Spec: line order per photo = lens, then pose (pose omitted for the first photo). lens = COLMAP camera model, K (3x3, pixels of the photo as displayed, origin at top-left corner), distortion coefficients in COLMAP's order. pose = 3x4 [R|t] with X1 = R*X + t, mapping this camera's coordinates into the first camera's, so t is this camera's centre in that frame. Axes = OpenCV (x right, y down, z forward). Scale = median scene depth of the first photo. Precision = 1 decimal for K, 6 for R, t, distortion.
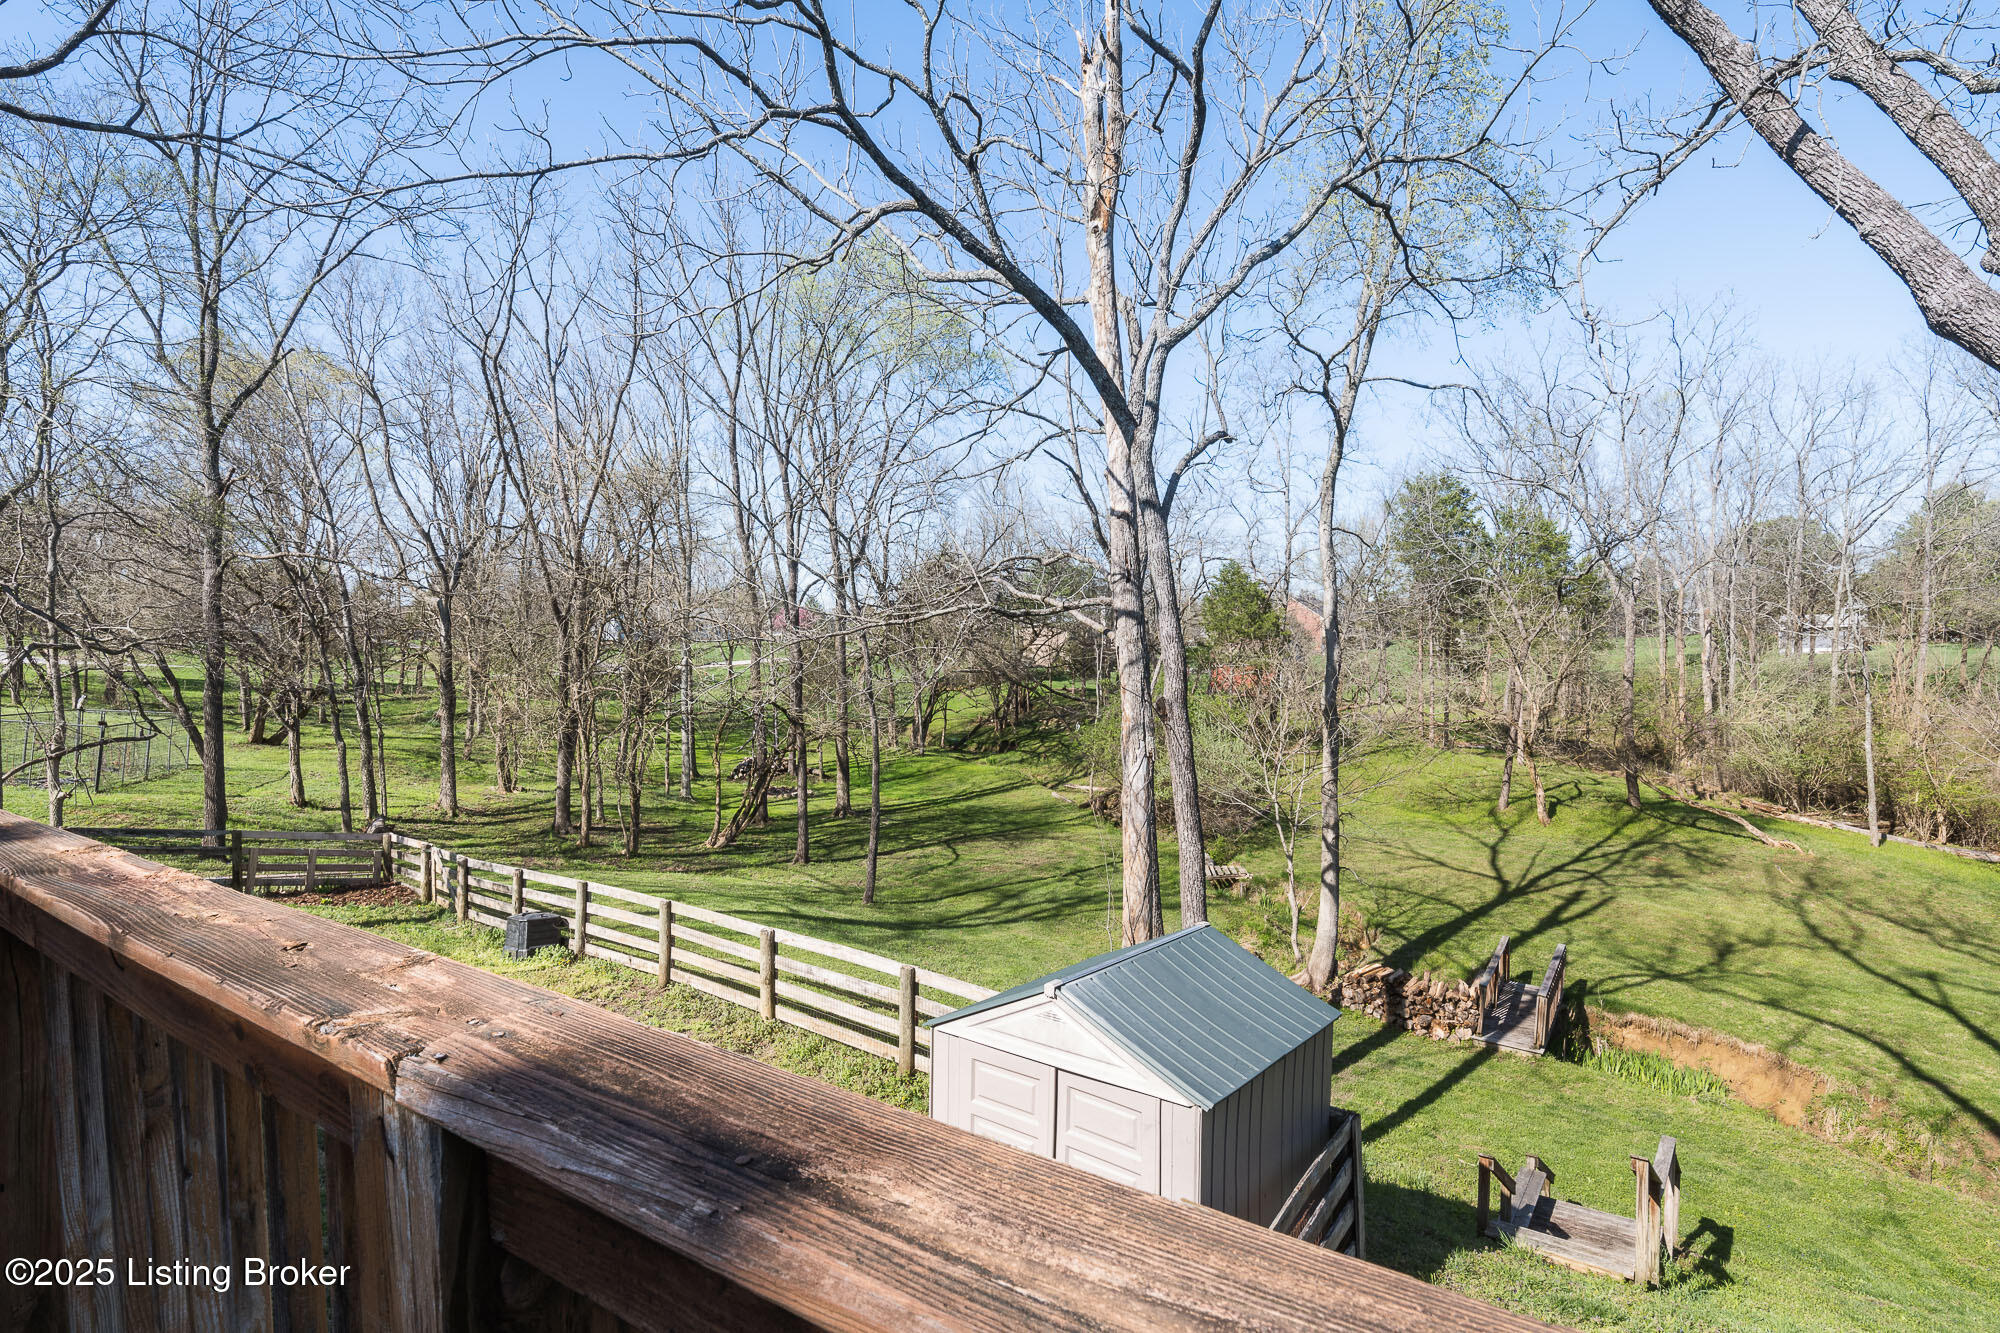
lens RADIAL K [[939.6, 0, 1000.3], [0, 939.6, 659.4], [0, 0, 1]] dist [-0.004195, -0.006154]
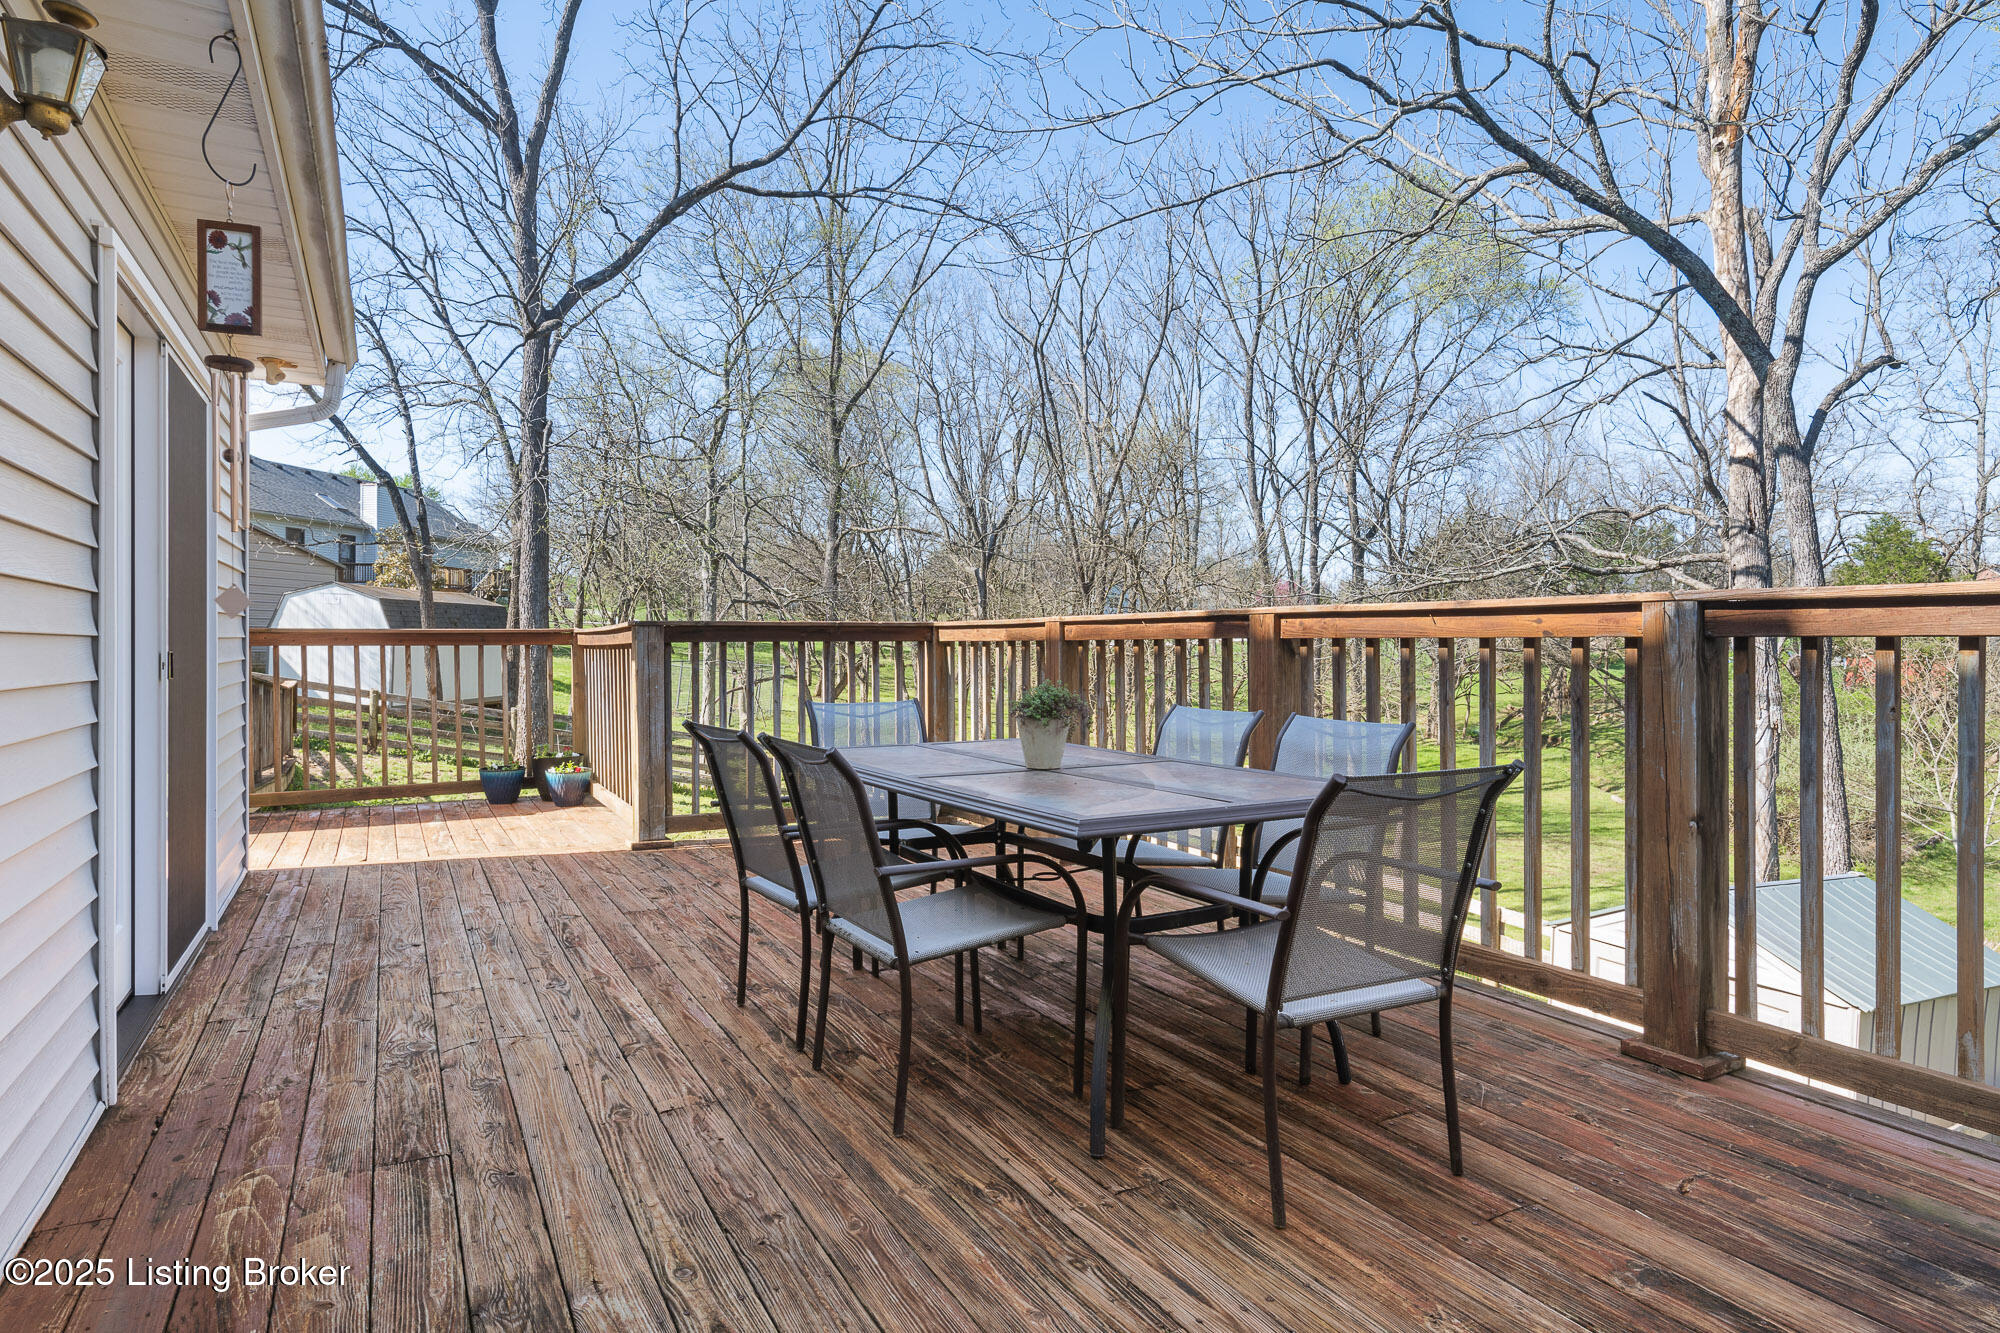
lens RADIAL K [[1096.5, 0, 988.3], [0, 1096.5, 653.6], [0, 0, 1]] dist [-0.005606, -0.001729]
pose [[0.904765, 0.025198, -0.425166, -0.078867], [-0.024189, 0.999677, 0.007772, 0.043370], [0.425224, 0.003252, 0.905082, -0.261957]]
